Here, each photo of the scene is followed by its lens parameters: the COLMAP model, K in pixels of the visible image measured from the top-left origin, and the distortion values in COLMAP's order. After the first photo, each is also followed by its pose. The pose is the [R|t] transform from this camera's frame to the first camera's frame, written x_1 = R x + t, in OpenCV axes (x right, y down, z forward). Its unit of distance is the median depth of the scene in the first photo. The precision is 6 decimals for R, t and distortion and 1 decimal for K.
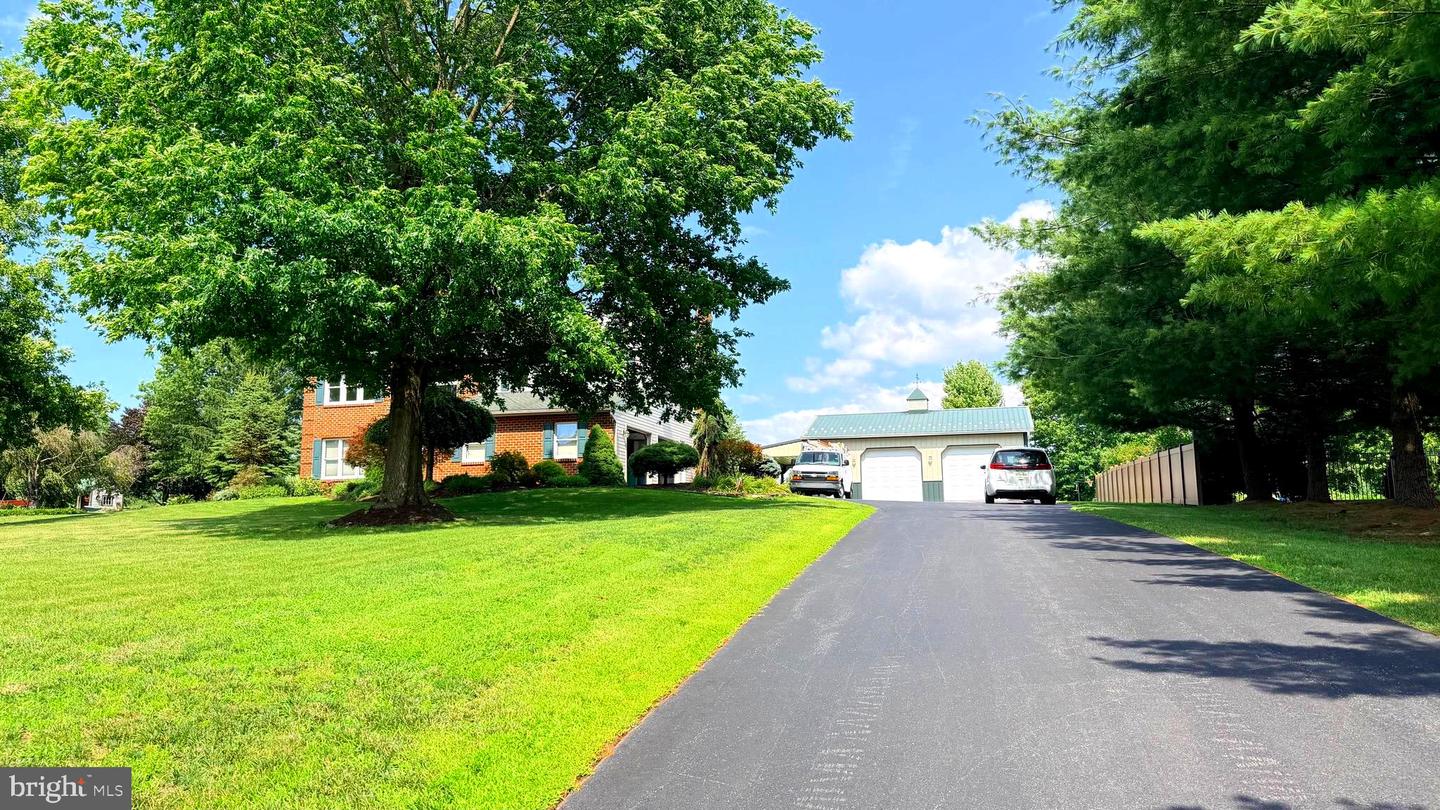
lens RADIAL K [[973.8, 0, 720.0], [0, 973.8, 405.0], [0, 0, 1]] dist [0.149176, -0.230822]
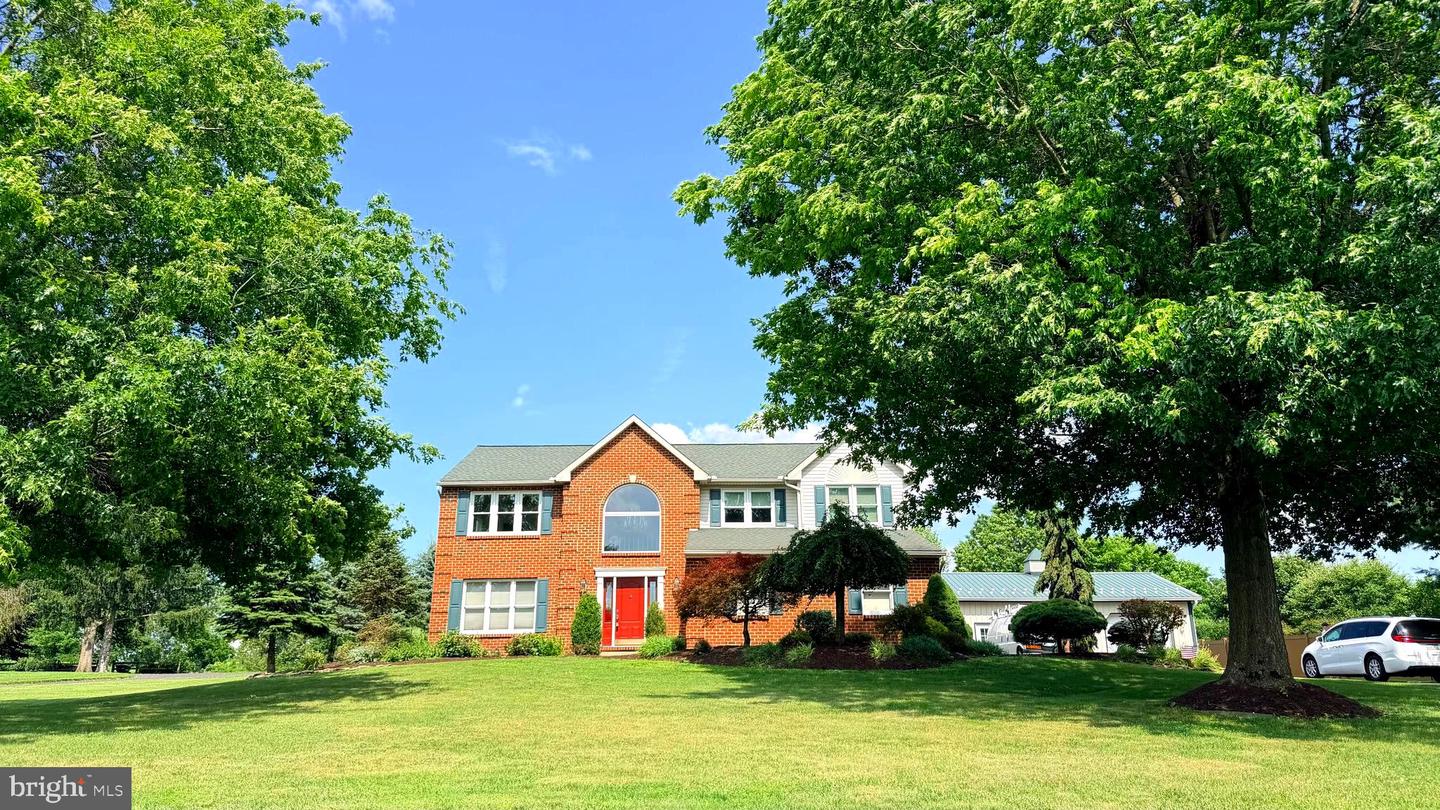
lens RADIAL K [[973.8, 0, 720.0], [0, 973.8, 405.0], [0, 0, 1]] dist [0.149176, -0.230822]
pose [[0.969851, 0.078423, 0.230736, -0.496156], [-0.039345, 0.984774, -0.169330, 0.028078], [-0.240503, 0.155146, 0.958169, 0.242080]]
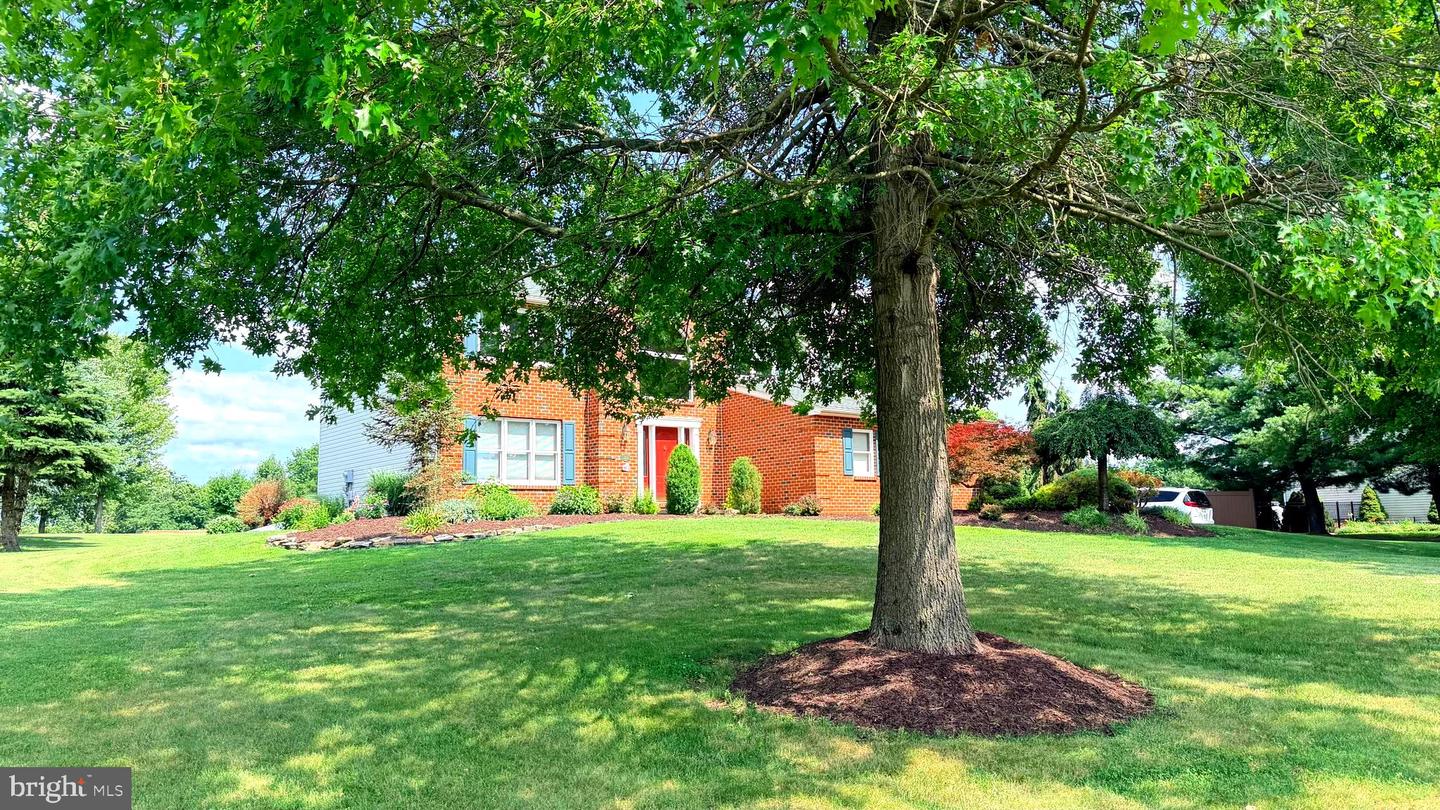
lens RADIAL K [[965.0, 0, 720.0], [0, 965.0, 405.0], [0, 0, 1]] dist [-0.001412, -0.001037]
pose [[0.617731, 0.110043, 0.778652, -0.956661], [-0.085322, 0.993694, -0.072746, 0.072039], [-0.781747, -0.021499, 0.623224, 0.659638]]
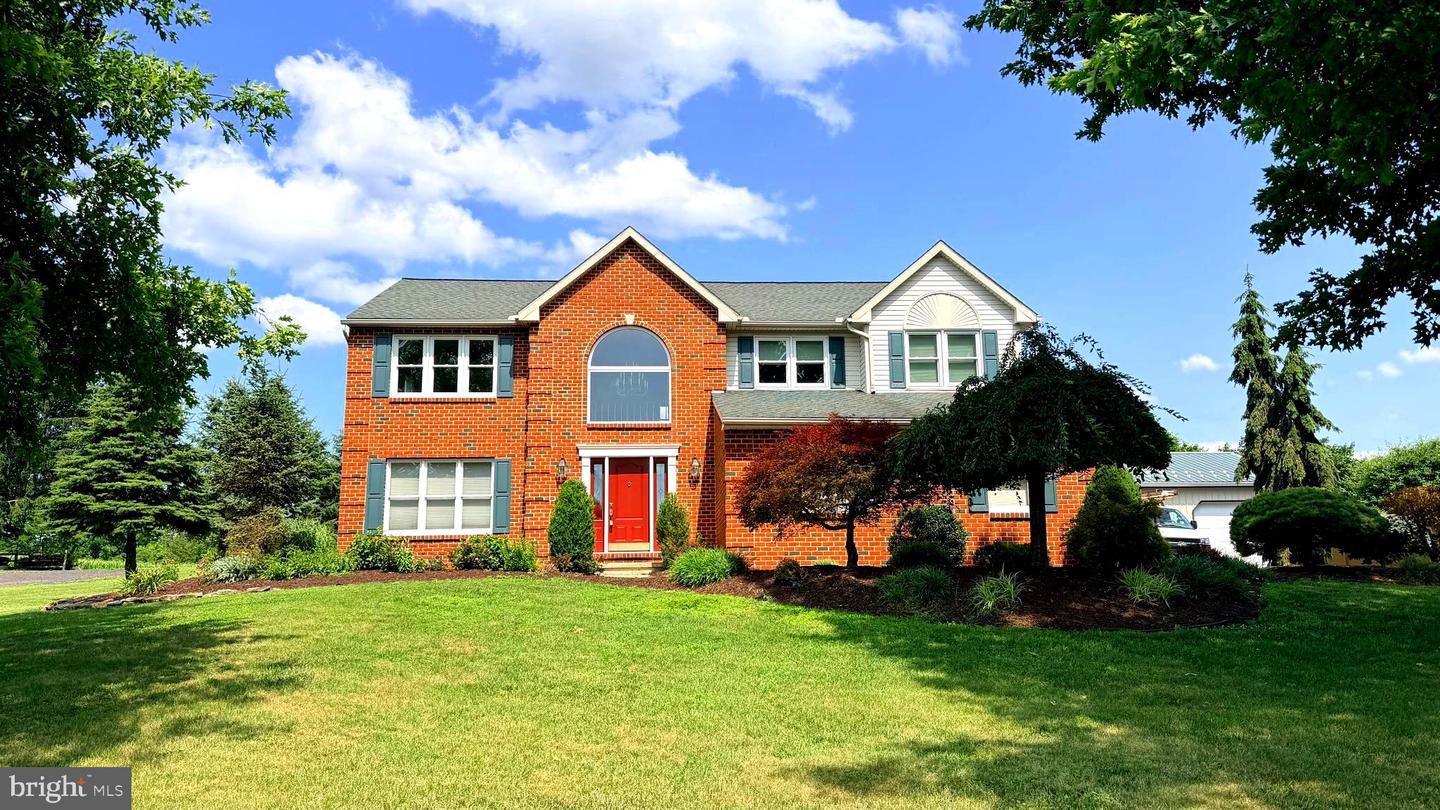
lens RADIAL K [[973.8, 0, 720.0], [0, 973.8, 405.0], [0, 0, 1]] dist [0.149176, -0.230822]
pose [[0.954123, 0.055756, 0.294176, -0.486752], [-0.041102, 0.997597, -0.055768, 0.033915], [-0.296579, 0.041118, 0.954123, 0.544391]]
